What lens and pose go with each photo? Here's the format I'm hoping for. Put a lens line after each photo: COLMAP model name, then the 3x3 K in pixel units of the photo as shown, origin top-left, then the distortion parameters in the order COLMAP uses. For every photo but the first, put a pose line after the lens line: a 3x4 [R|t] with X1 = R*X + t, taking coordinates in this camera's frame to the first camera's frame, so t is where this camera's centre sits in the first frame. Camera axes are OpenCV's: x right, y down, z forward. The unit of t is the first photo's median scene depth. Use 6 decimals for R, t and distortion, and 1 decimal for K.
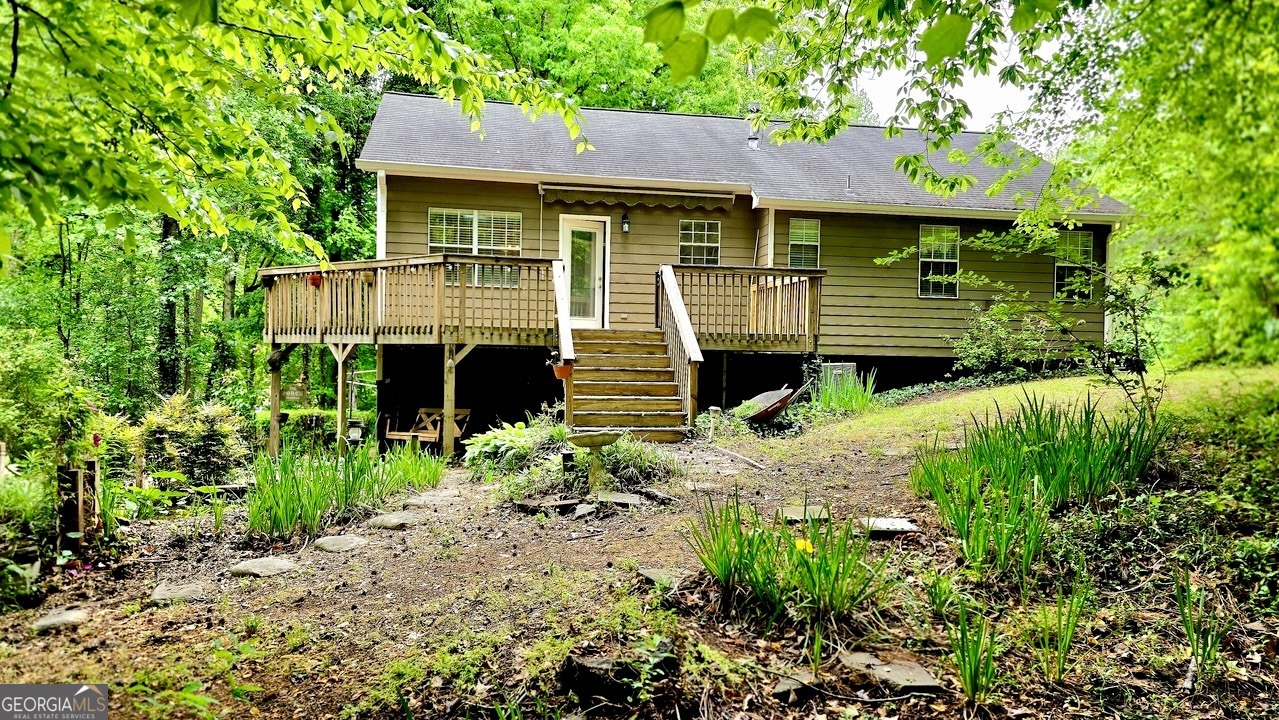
lens RADIAL K [[853.5, 0, 635.0], [0, 853.5, 367.5], [0, 0, 1]] dist [0.029071, -0.040673]
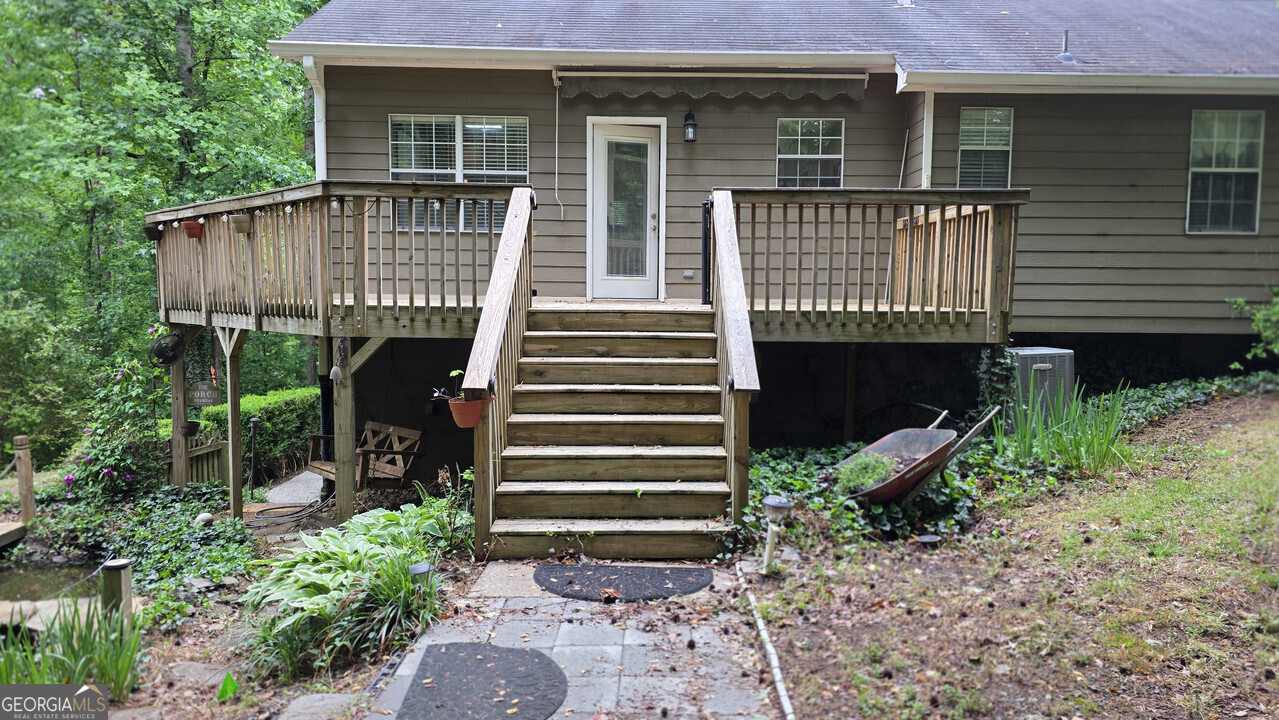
lens RADIAL K [[853.5, 0, 648.7], [0, 853.5, 358.9], [0, 0, 1]] dist [0.029071, -0.040673]
pose [[0.985175, 0.004696, -0.171487, 0.069761], [0.006711, 0.997805, 0.065878, -0.039056], [0.171420, -0.066052, 0.982981, 0.361840]]
